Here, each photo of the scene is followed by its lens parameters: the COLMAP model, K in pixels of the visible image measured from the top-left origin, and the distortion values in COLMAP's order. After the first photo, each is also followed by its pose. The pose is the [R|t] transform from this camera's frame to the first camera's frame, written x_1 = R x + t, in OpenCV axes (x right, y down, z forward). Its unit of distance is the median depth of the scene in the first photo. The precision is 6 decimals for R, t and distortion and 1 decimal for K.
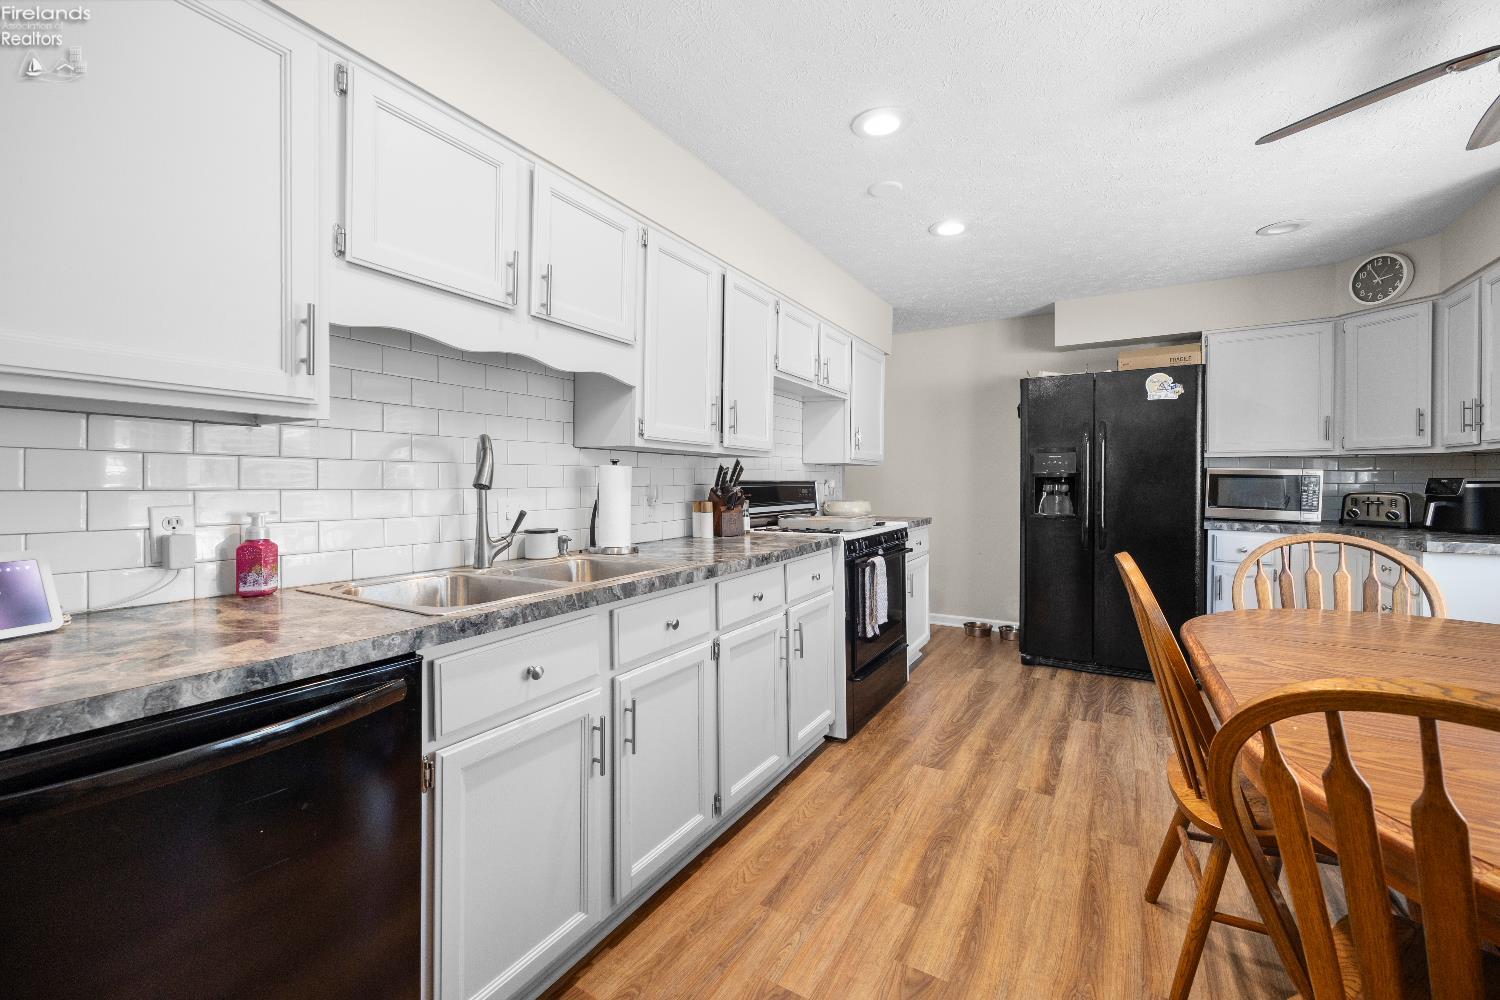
lens RADIAL K [[610.5, 0, 752.8], [0, 610.5, 481.7], [0, 0, 1]] dist [0.011523, 0.000000]
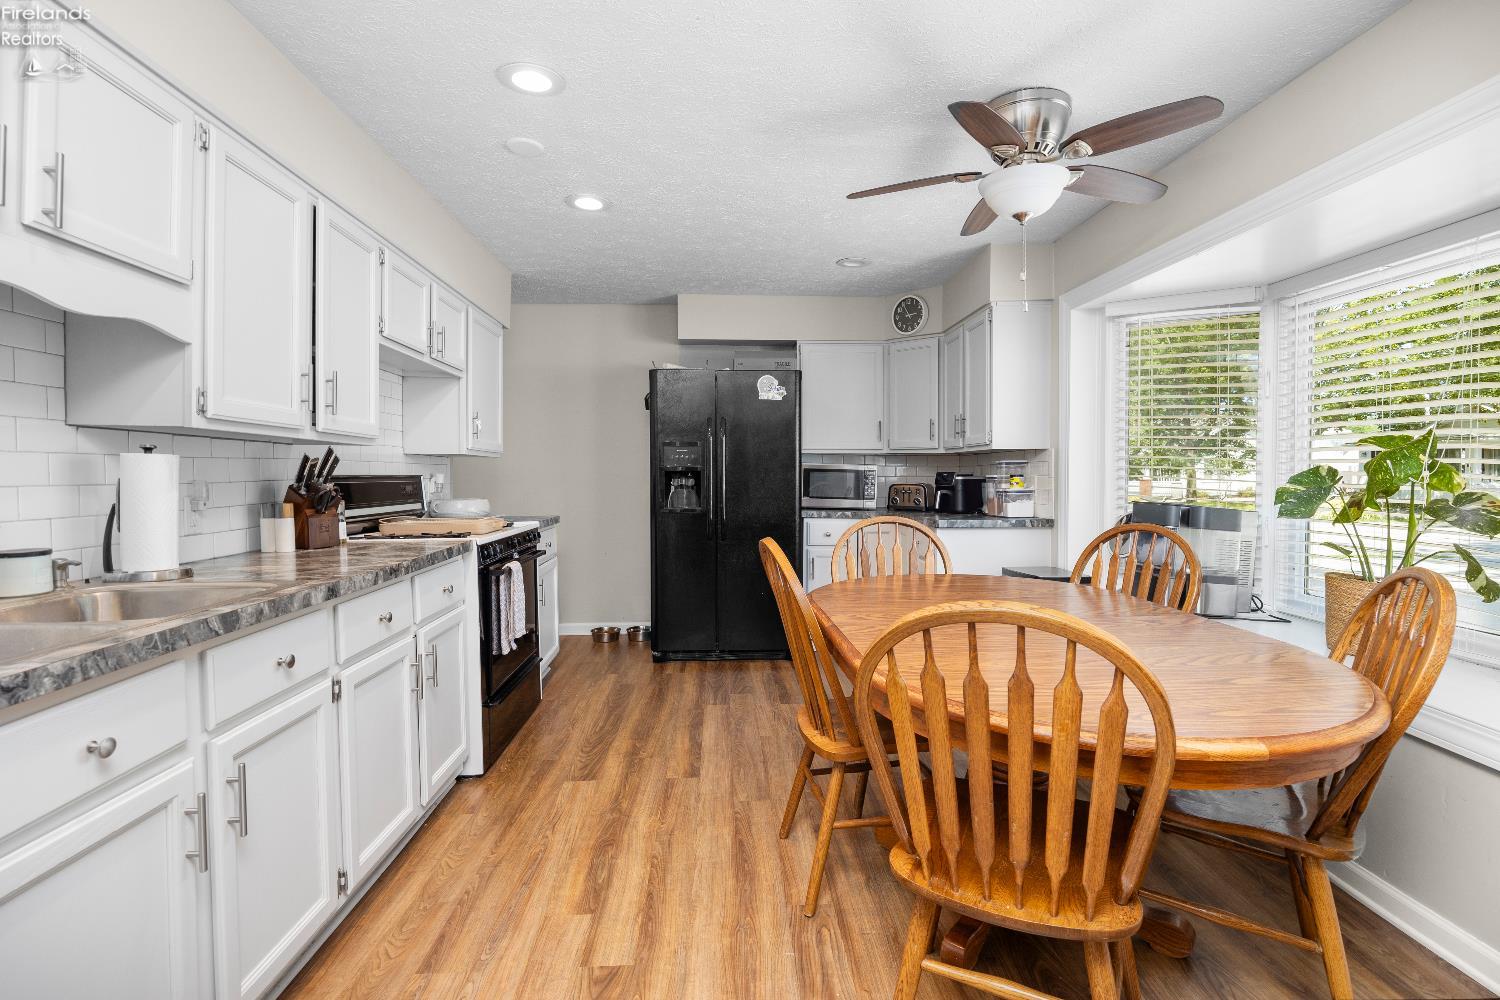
lens RADIAL K [[717.7, 0, 752.4], [0, 717.7, 480.3], [0, 0, 1]] dist [-0.000596, 0.000052]
pose [[0.829303, -0.005668, 0.558770, -0.090914], [0.002181, 0.999974, 0.006907, -0.000404], [-0.558794, -0.004509, 0.829294, -0.048181]]
